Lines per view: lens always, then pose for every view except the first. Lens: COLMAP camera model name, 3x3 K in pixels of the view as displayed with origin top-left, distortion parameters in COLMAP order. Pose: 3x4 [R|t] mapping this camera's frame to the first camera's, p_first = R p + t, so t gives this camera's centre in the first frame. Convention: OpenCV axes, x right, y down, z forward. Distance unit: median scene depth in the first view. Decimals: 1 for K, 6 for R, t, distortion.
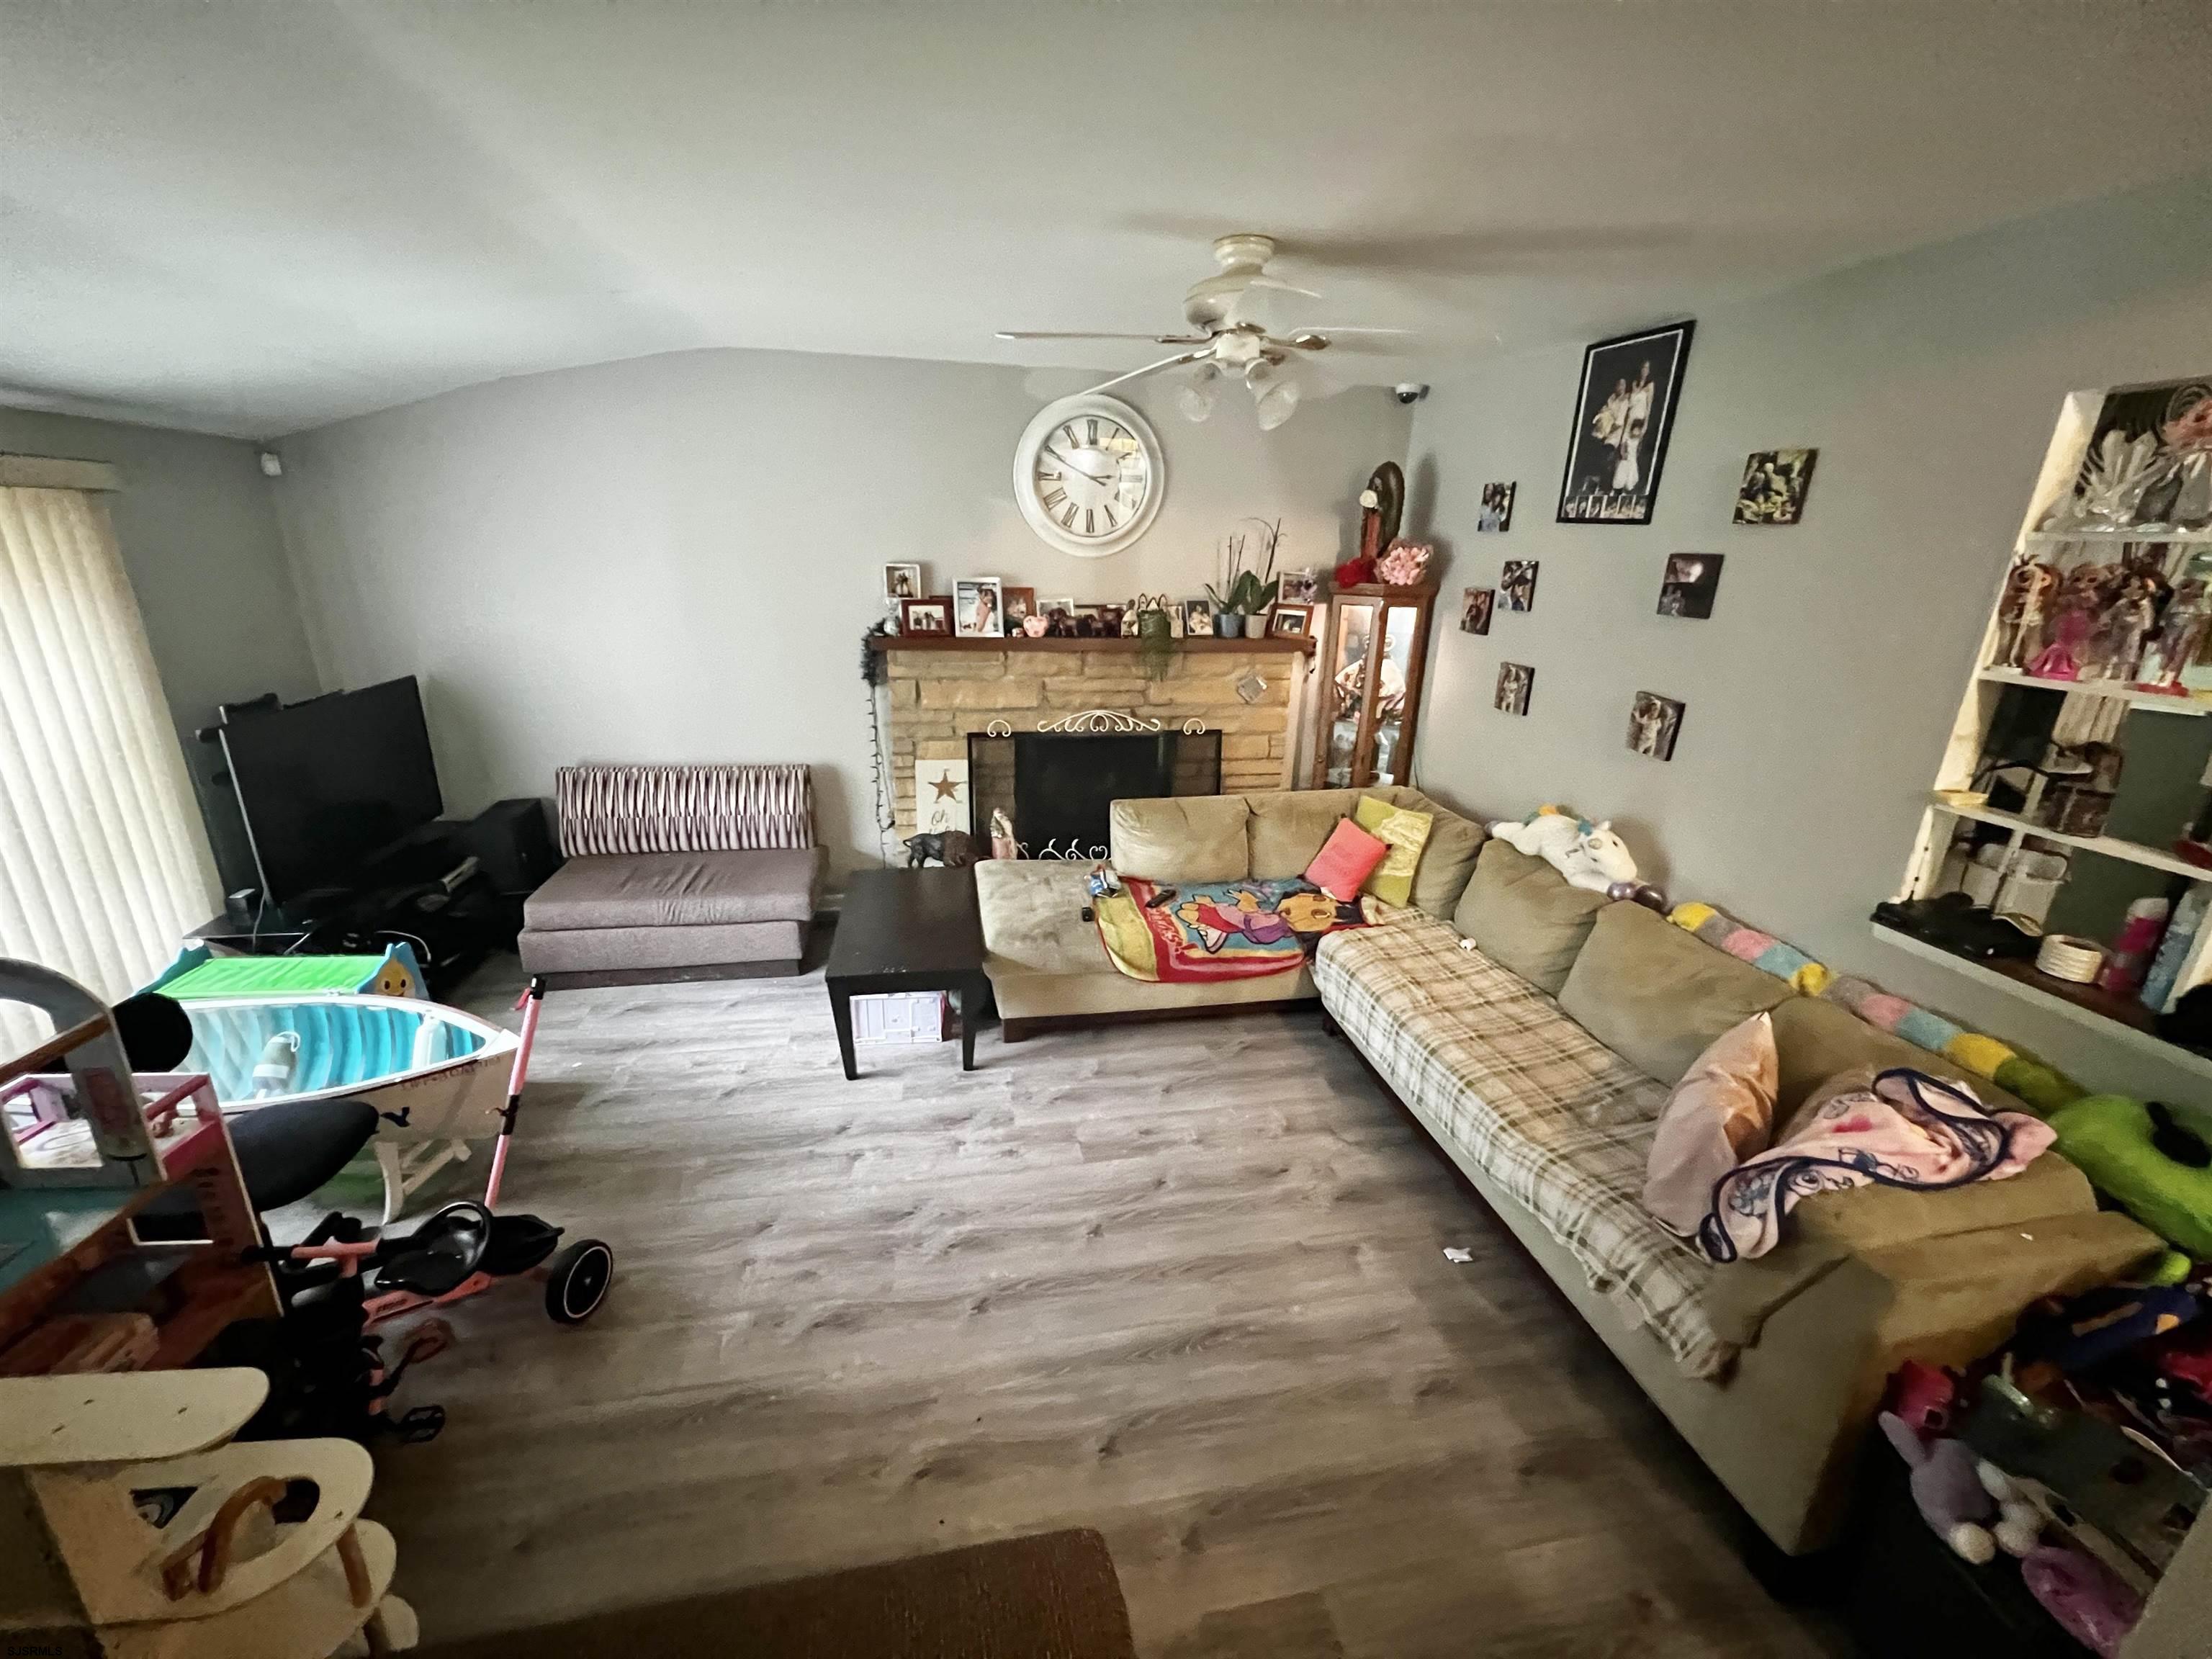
lens RADIAL K [[886.4, 0, 1105.2], [0, 886.4, 824.8], [0, 0, 1]] dist [-0.004189, 0.000451]
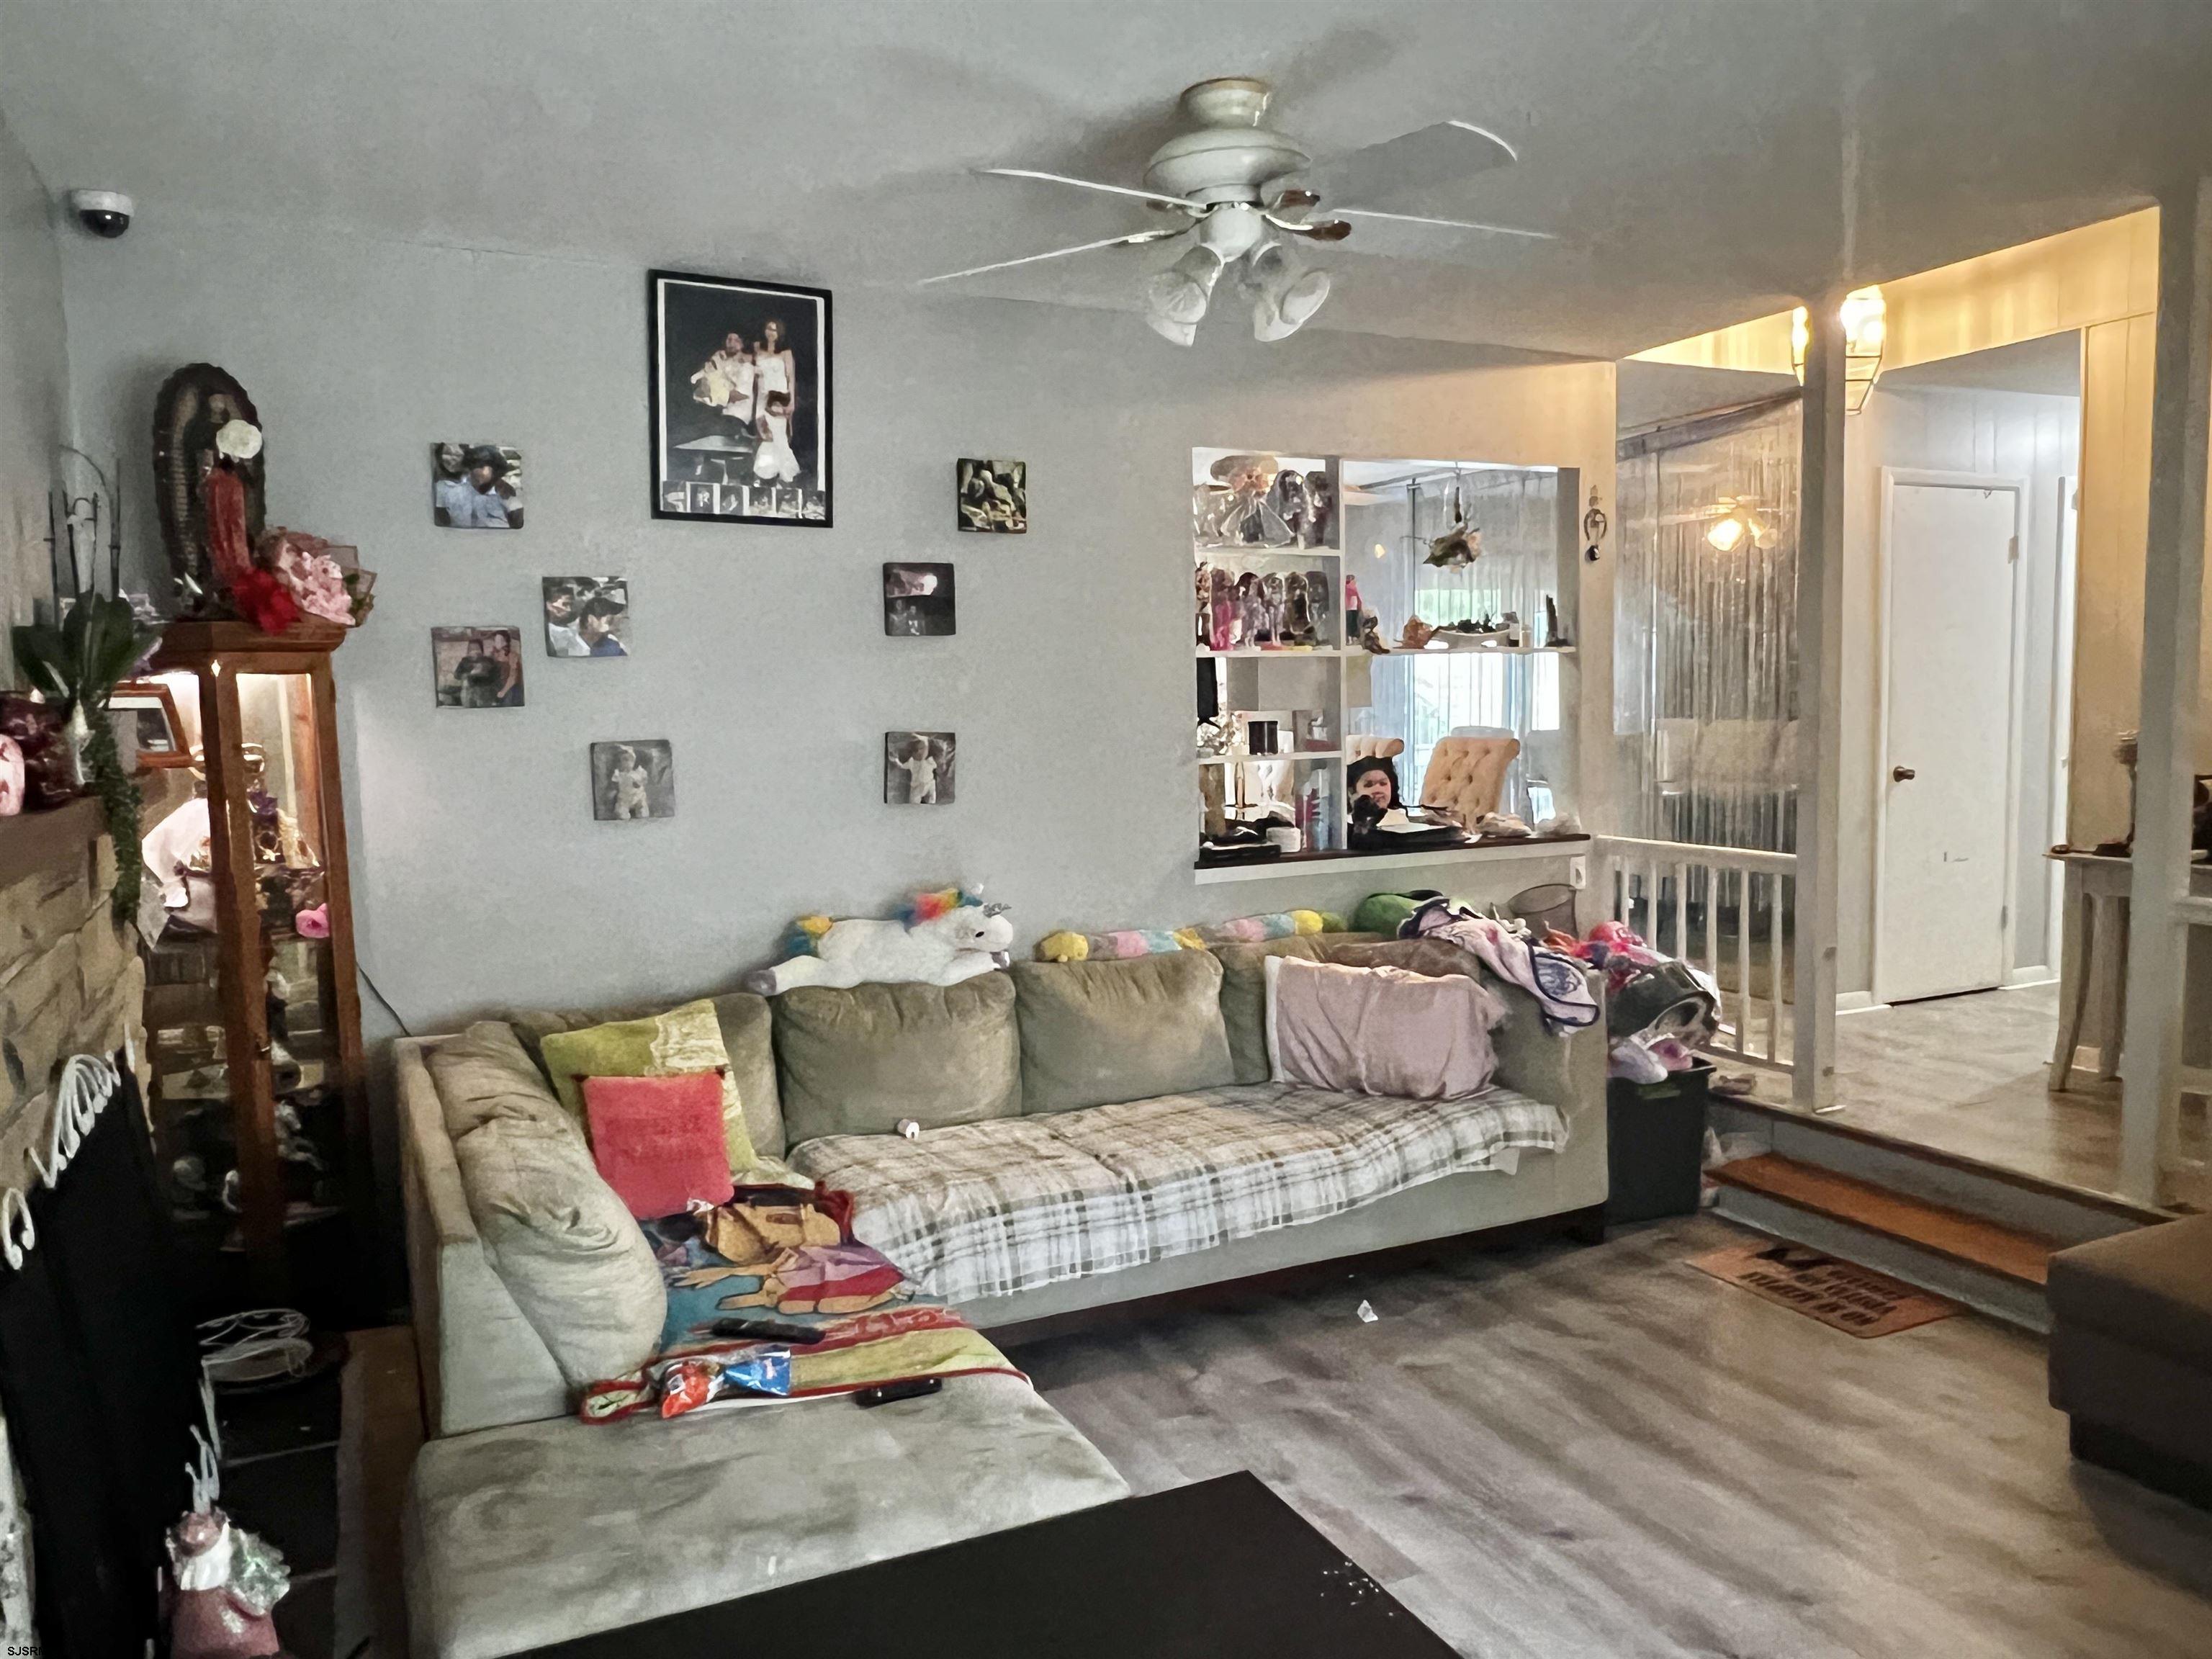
lens RADIAL K [[1589.2, 0, 1100.0], [0, 1589.2, 828.5], [0, 0, 1]] dist [0.003988, -0.012046]
pose [[-0.254787, -0.107509, 0.961002, -0.634131], [0.310096, 0.932232, 0.186505, -0.215170], [-0.915928, 0.345522, -0.204182, 0.892682]]
